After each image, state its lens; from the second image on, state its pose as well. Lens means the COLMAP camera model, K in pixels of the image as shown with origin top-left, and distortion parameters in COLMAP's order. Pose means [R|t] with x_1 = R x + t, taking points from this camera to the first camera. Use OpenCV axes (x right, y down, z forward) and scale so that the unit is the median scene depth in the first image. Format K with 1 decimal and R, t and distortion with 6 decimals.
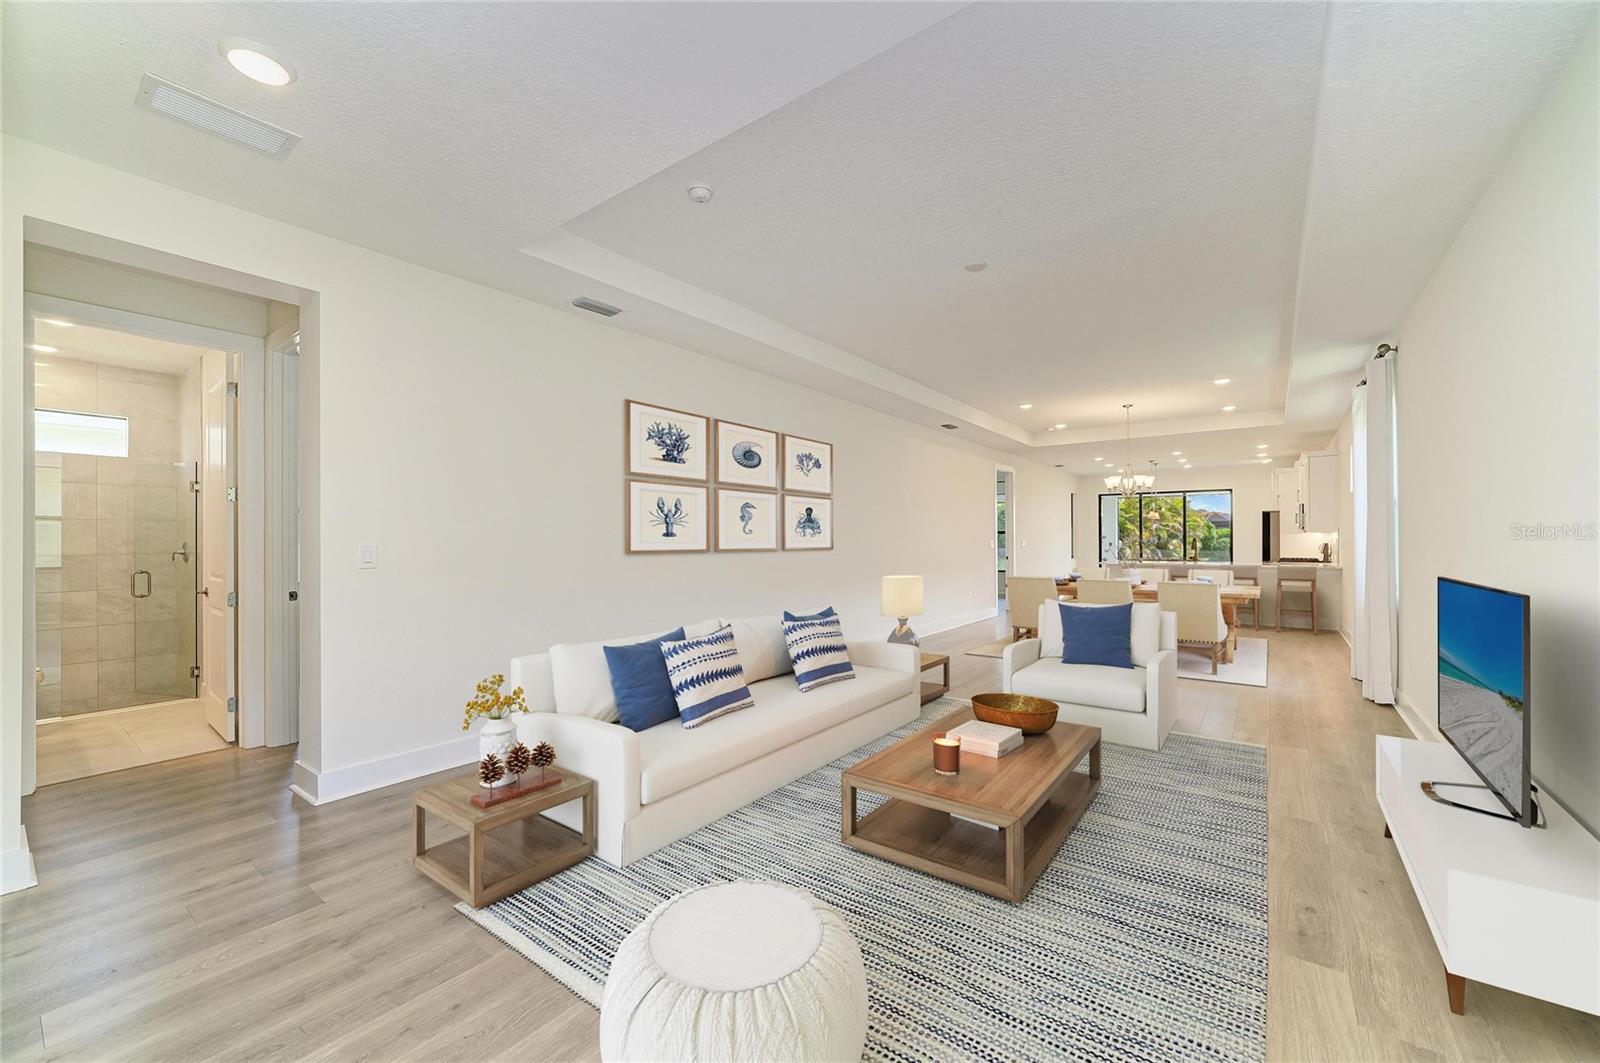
lens RADIAL K [[633.4, 0, 806.6], [0, 633.4, 534.6], [0, 0, 1]] dist [-0.007382, 0.000275]
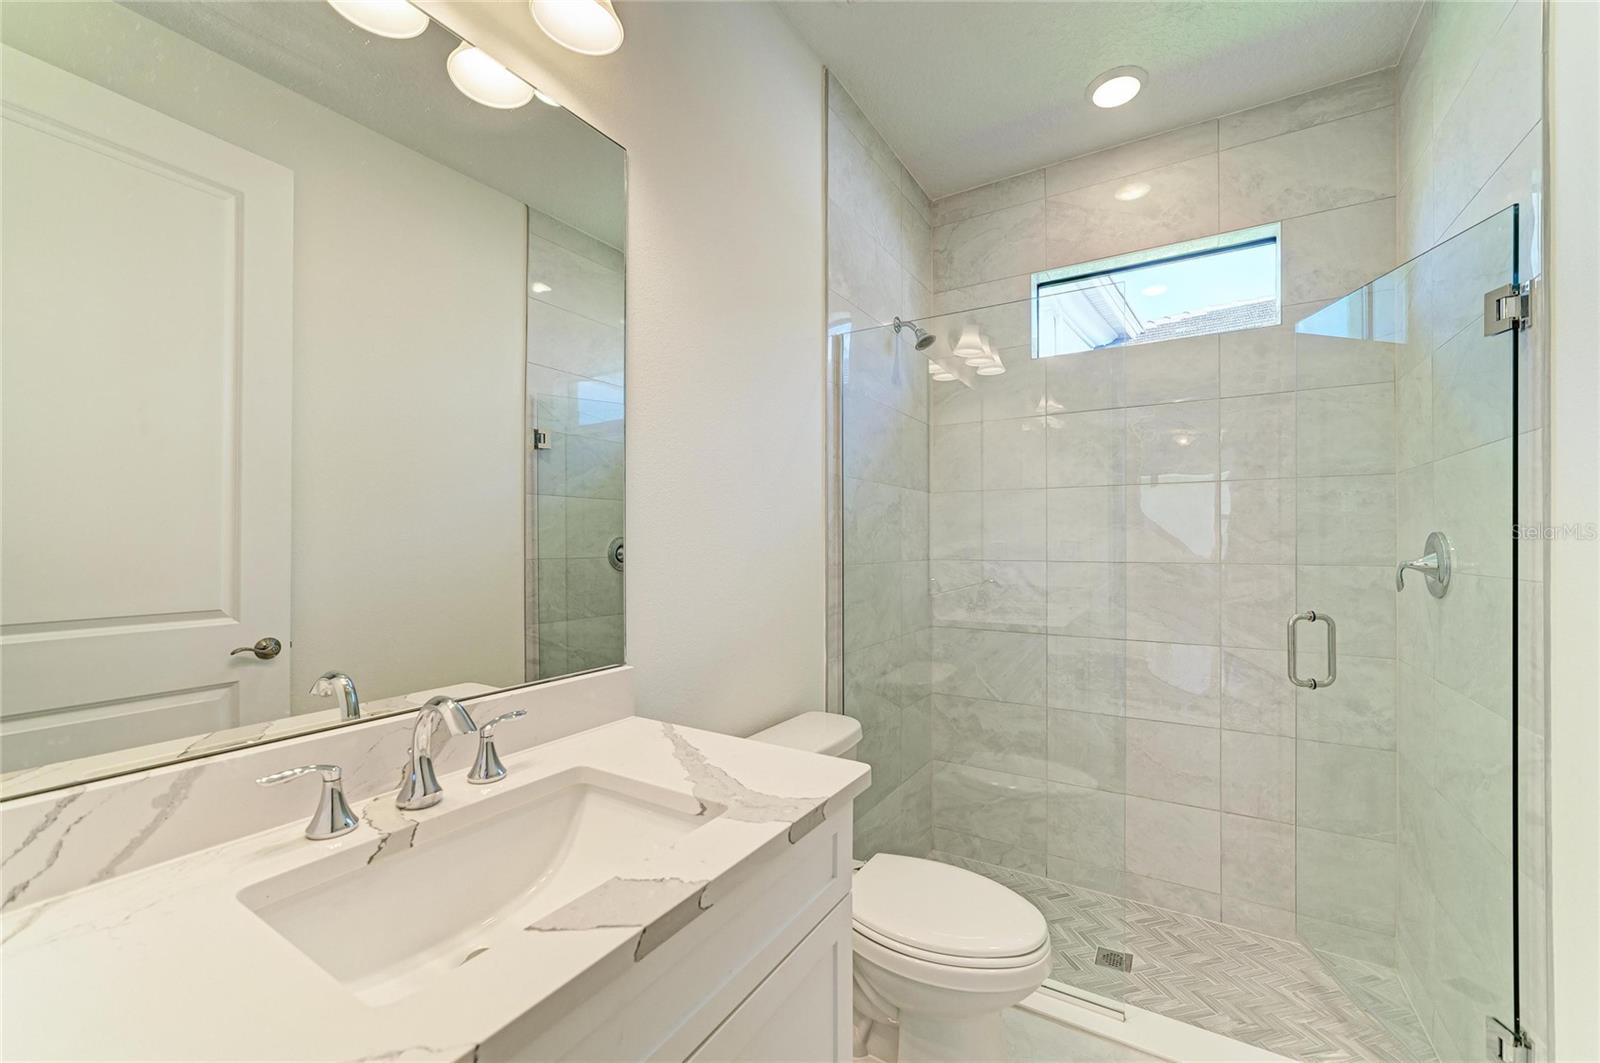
lens RADIAL K [[633.4, 0, 794.3], [0, 633.4, 542.1], [0, 0, 1]] dist [-0.007382, 0.000275]
pose [[0.085217, -0.001544, -0.996361, -0.706918], [0.007186, 0.999974, -0.000935, 0.014146], [0.996337, -0.007081, 0.085226, 0.657989]]
